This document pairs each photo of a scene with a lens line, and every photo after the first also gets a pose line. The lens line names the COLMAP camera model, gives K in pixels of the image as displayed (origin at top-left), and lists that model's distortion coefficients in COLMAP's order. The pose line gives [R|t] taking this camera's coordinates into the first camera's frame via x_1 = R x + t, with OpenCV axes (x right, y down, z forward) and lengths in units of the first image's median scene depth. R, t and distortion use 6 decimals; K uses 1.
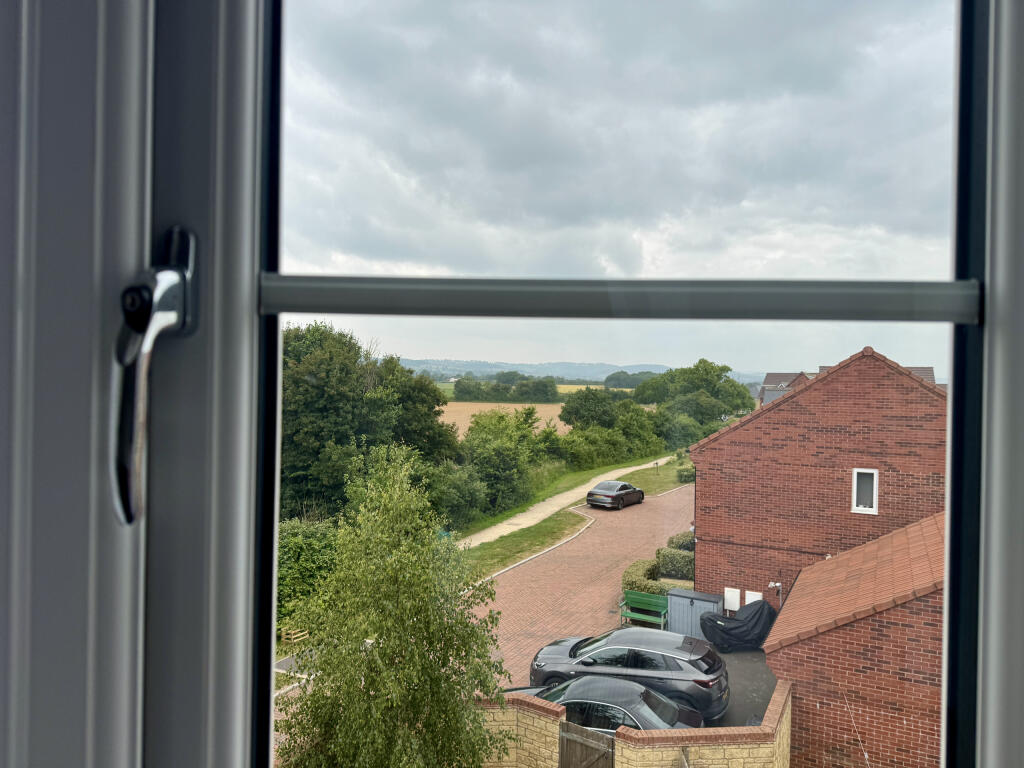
lens RADIAL K [[718.2, 0, 514.1], [0, 718.2, 389.7], [0, 0, 1]] dist [0.092813, -0.141763]
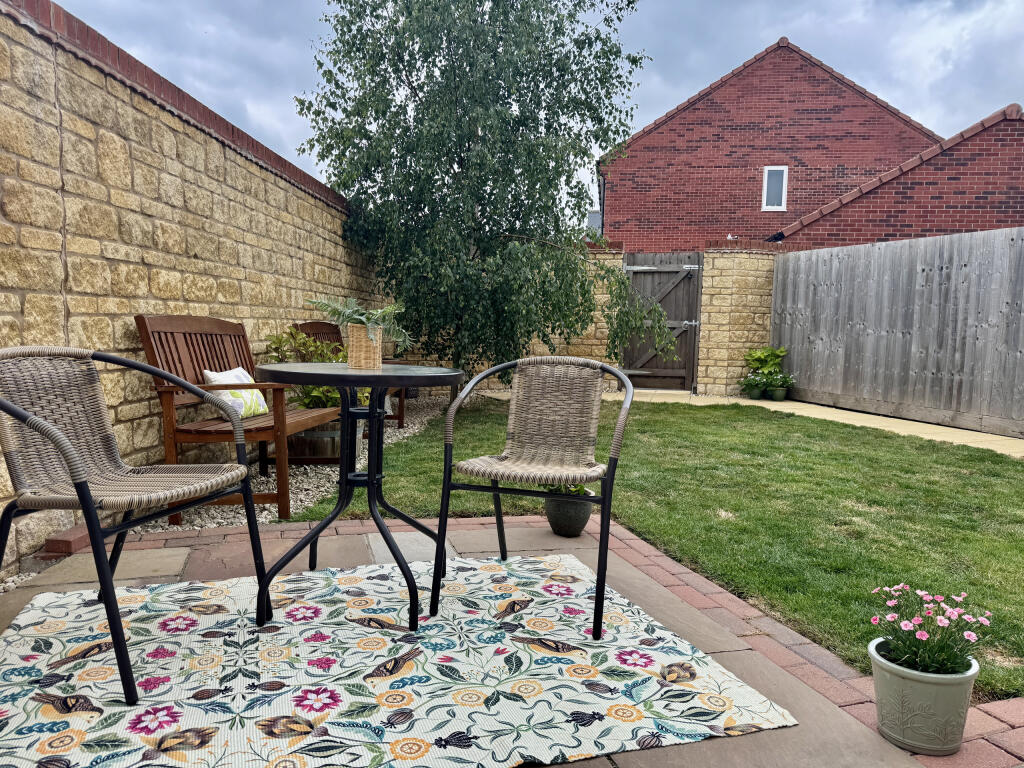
lens RADIAL K [[718.2, 0, 514.1], [0, 718.2, 389.7], [0, 0, 1]] dist [0.092813, -0.141763]
pose [[0.939493, -0.028495, 0.341382, -0.203200], [-0.002543, 0.995927, 0.090127, 0.327081], [-0.342560, -0.085542, 0.935594, 0.168667]]
